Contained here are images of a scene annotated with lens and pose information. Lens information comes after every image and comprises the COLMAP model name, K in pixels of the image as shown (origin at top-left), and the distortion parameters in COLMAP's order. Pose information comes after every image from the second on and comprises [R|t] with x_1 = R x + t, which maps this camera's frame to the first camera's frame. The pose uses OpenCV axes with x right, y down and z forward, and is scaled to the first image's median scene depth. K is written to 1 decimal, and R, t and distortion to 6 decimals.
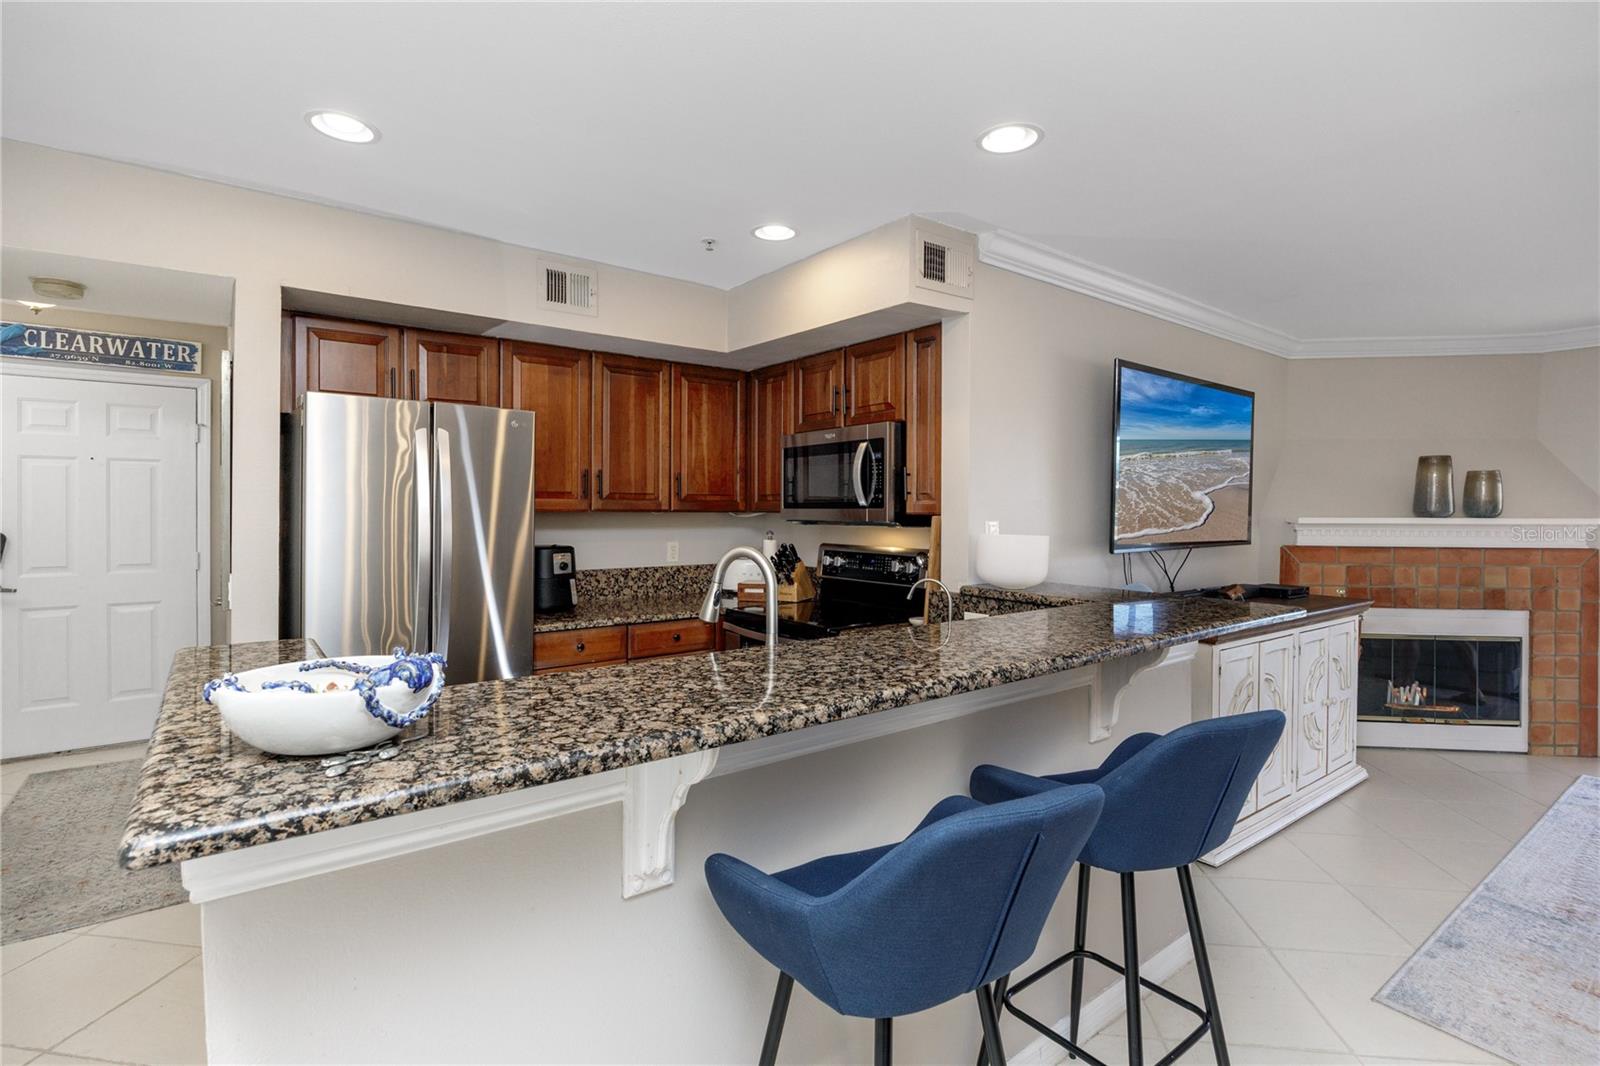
lens RADIAL K [[787.1, 0, 796.7], [0, 787.1, 511.3], [0, 0, 1]] dist [-0.002648, -0.001494]
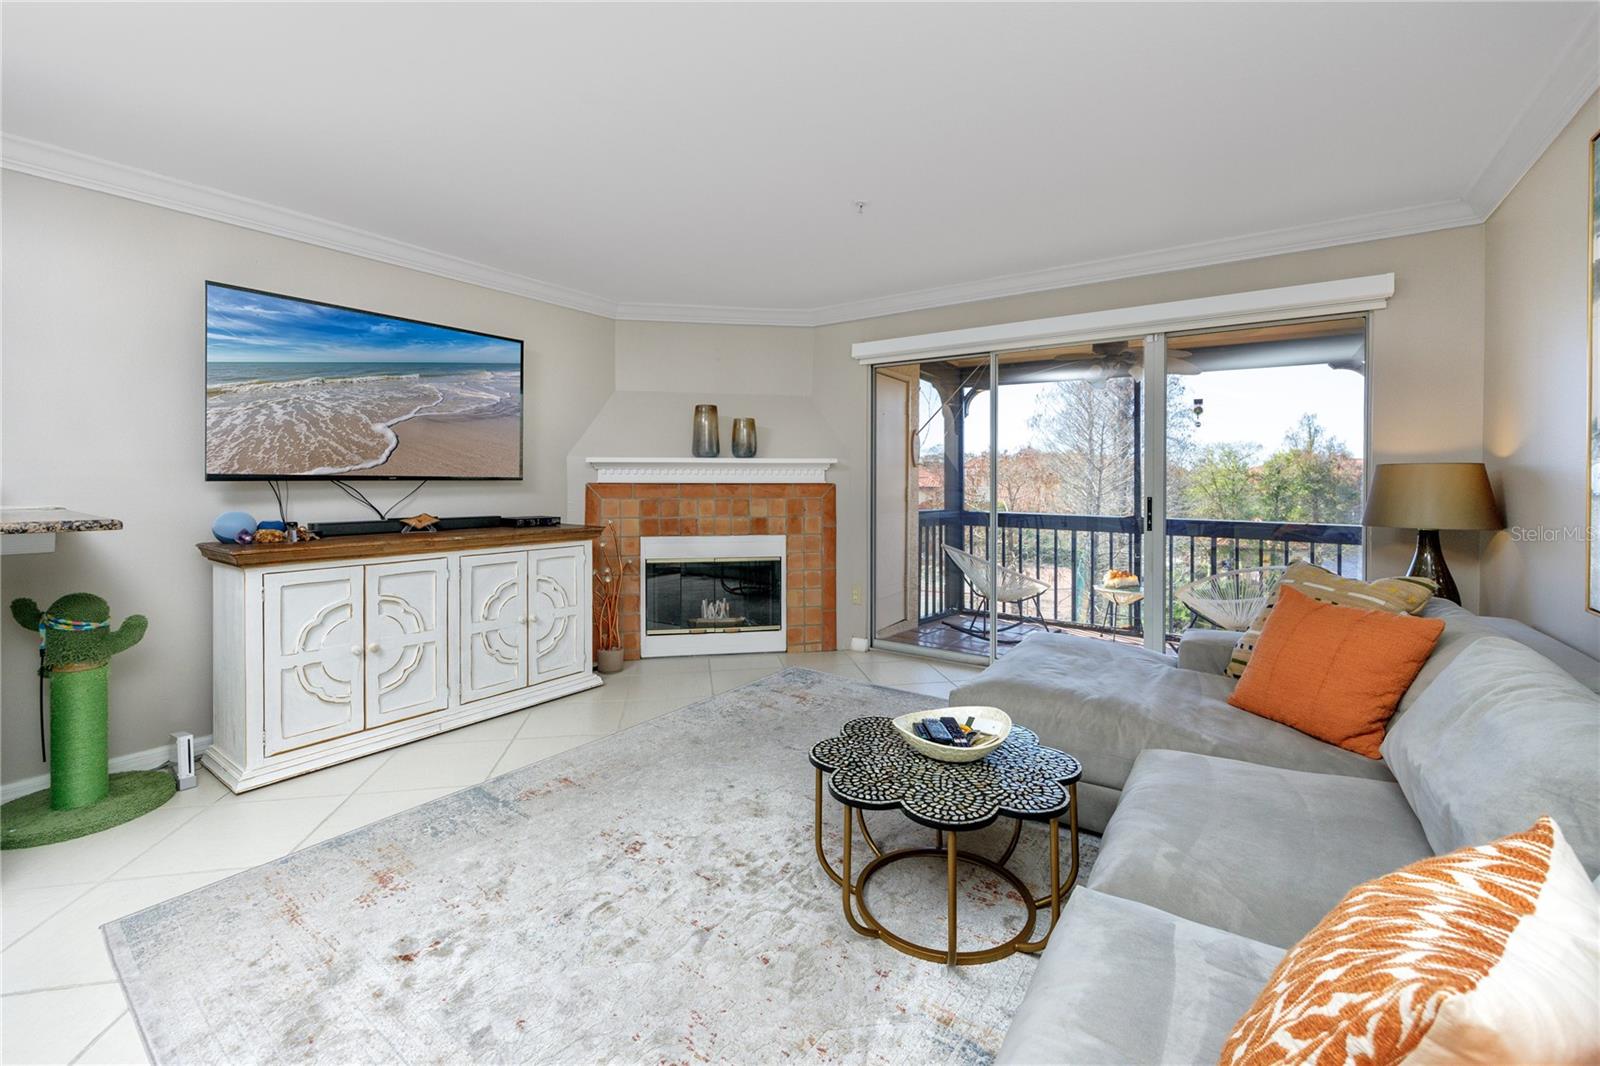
lens RADIAL K [[672.7, 0, 812.1], [0, 672.7, 477.7], [0, 0, 1]] dist [0.000781, 0.000092]
pose [[0.949241, -0.001287, 0.314547, 0.647373], [0.002654, 0.999989, -0.003919, 0.042331], [-0.314538, 0.004555, 0.949234, -0.006976]]
